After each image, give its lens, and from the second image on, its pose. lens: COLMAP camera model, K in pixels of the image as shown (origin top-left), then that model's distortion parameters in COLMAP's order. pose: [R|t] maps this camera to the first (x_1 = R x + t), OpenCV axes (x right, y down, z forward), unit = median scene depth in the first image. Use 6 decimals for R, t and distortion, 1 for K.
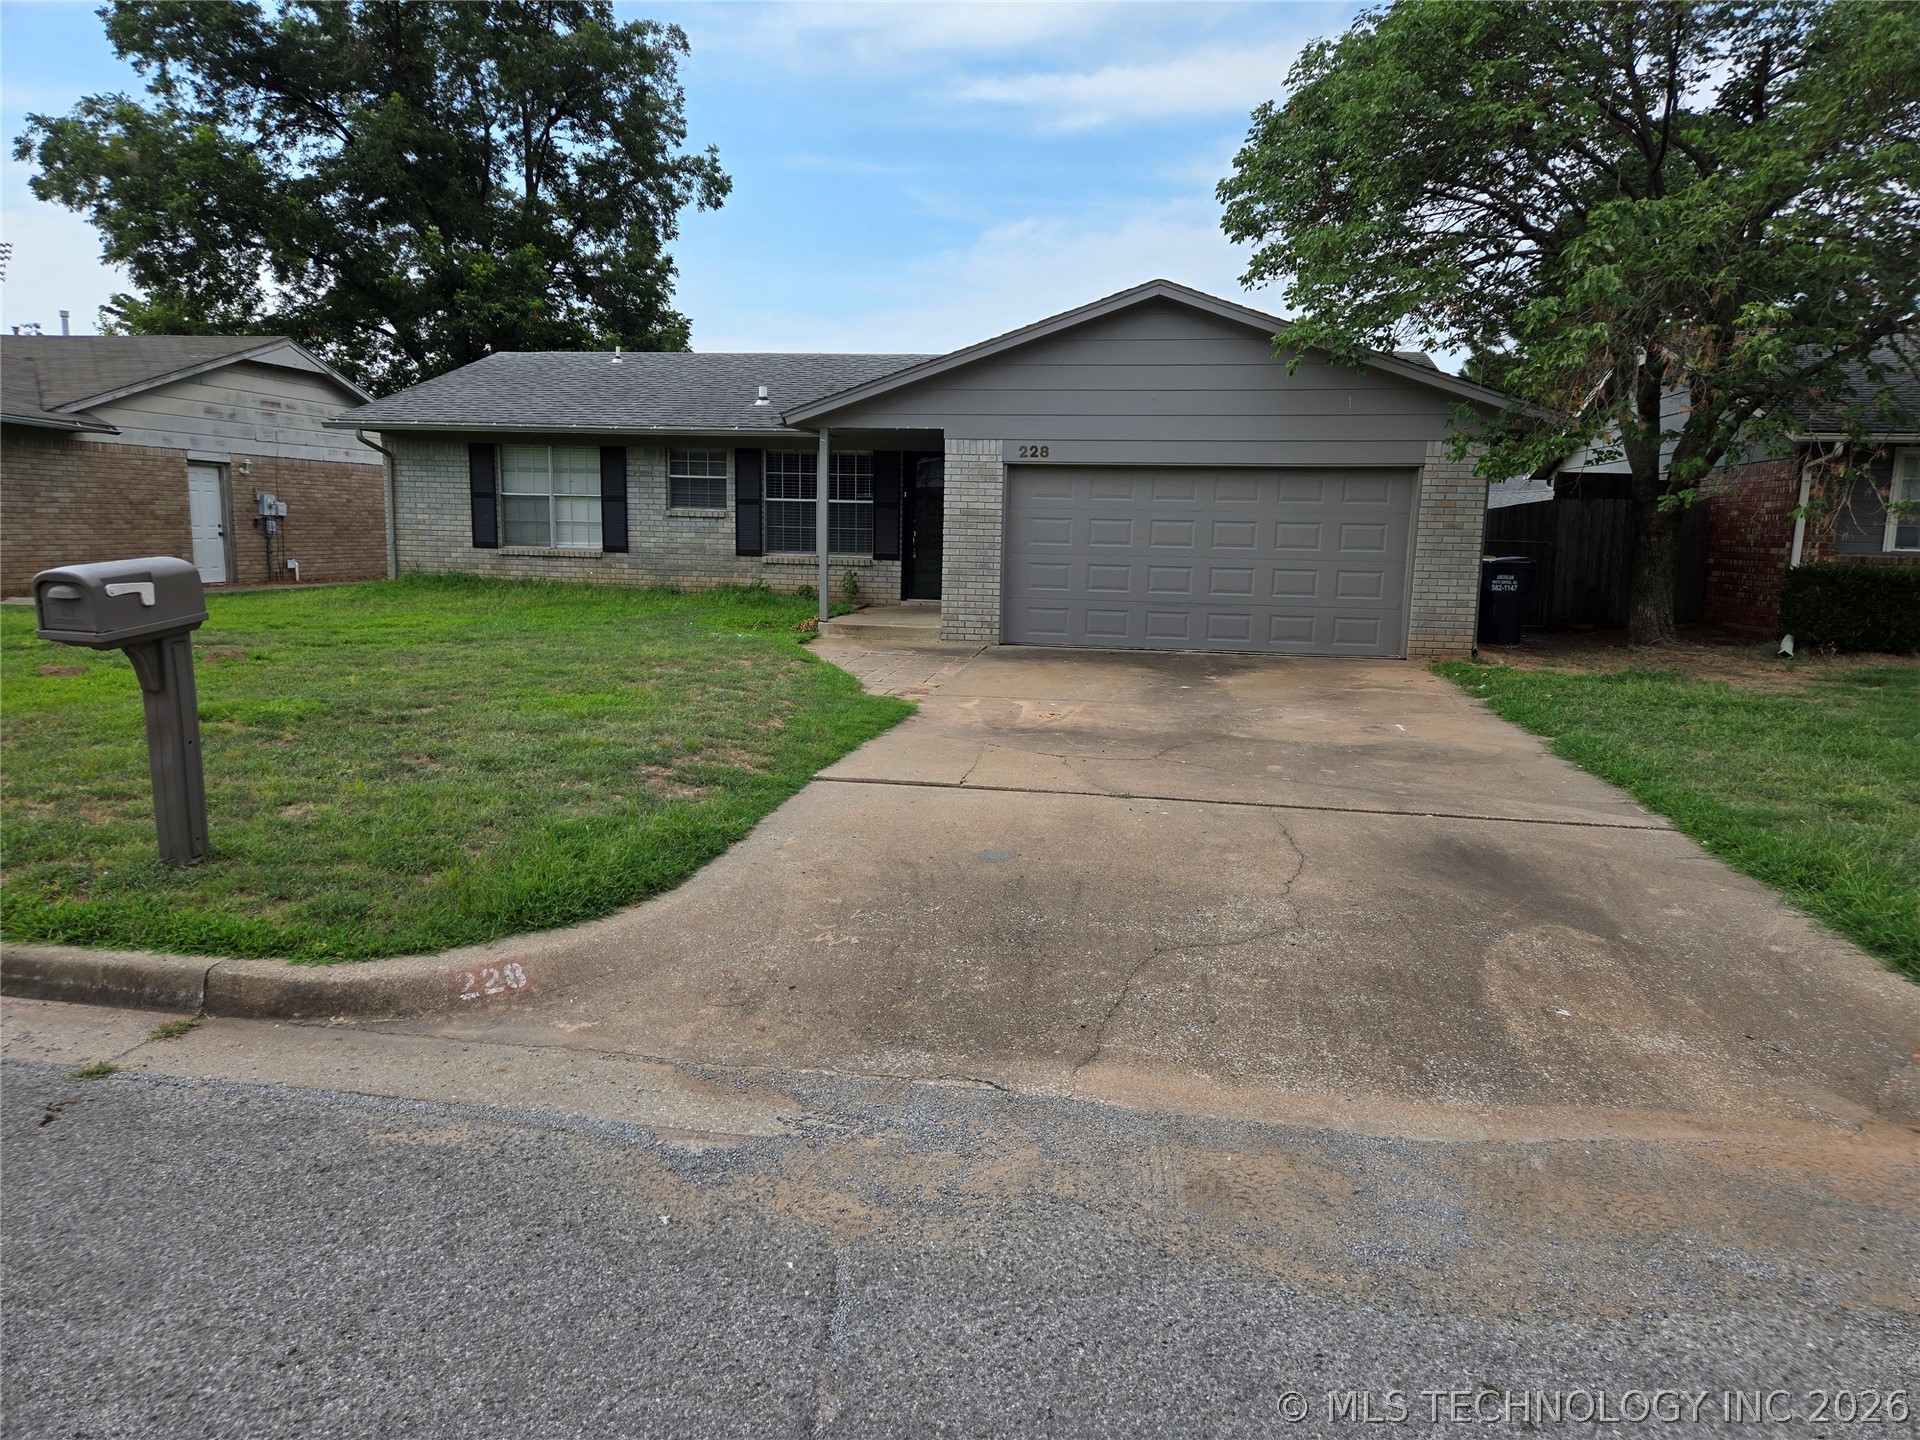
lens RADIAL K [[1289.3, 0, 962.4], [0, 1289.3, 716.2], [0, 0, 1]] dist [0.043655, -0.022331]
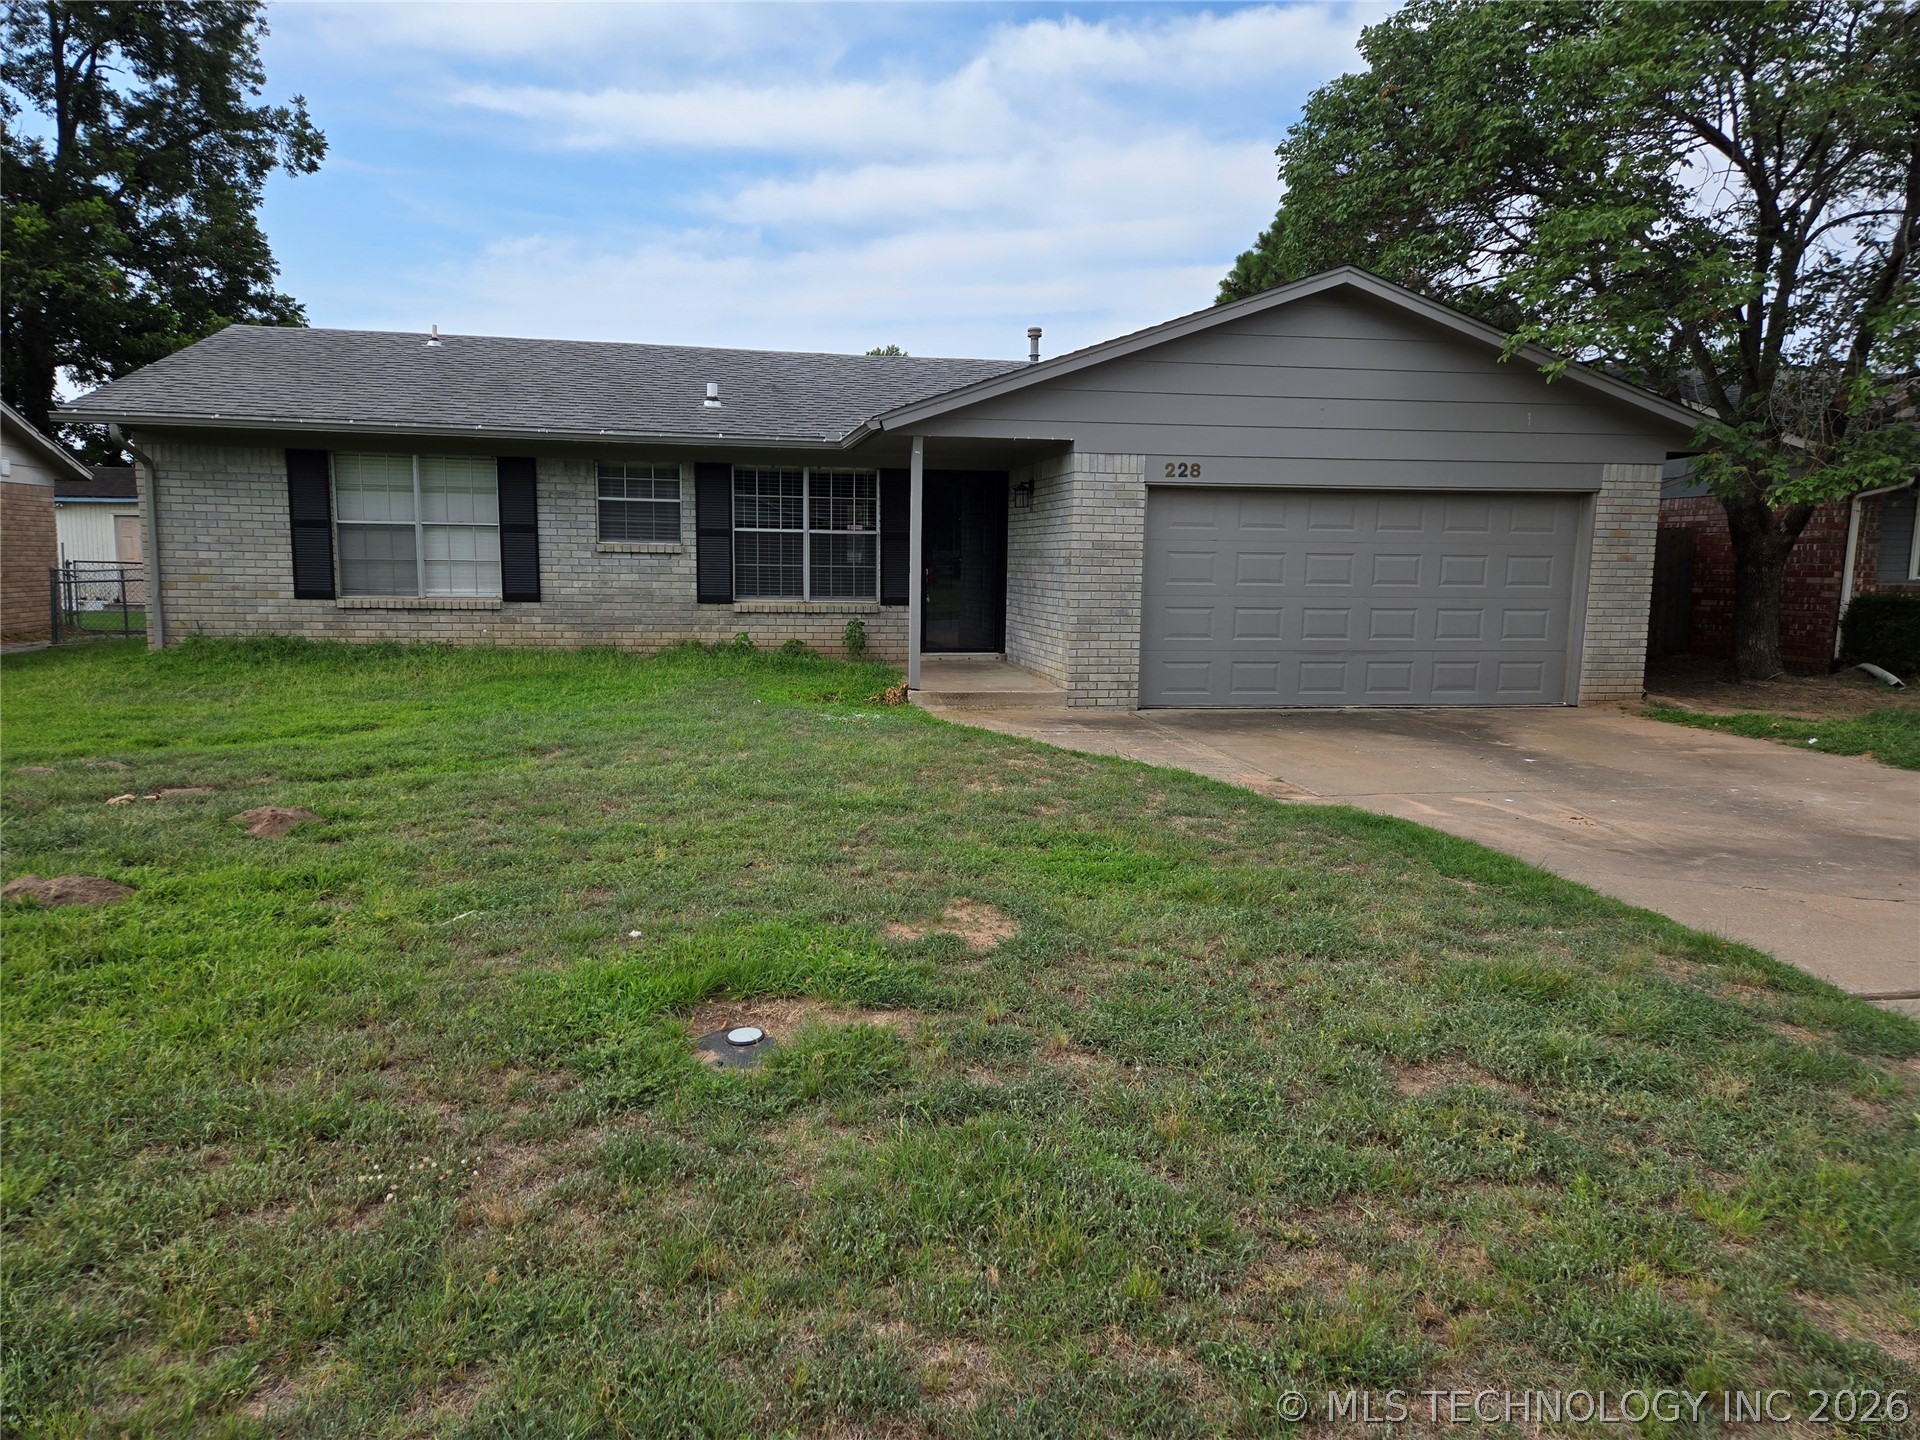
lens RADIAL K [[1289.3, 0, 954.5], [0, 1289.3, 724.9], [0, 0, 1]] dist [0.043655, -0.022331]
pose [[0.940482, -0.051511, 0.335917, -0.291905], [0.056566, 0.998385, -0.005274, -0.040347], [-0.335103, 0.023961, 0.941877, 0.236037]]
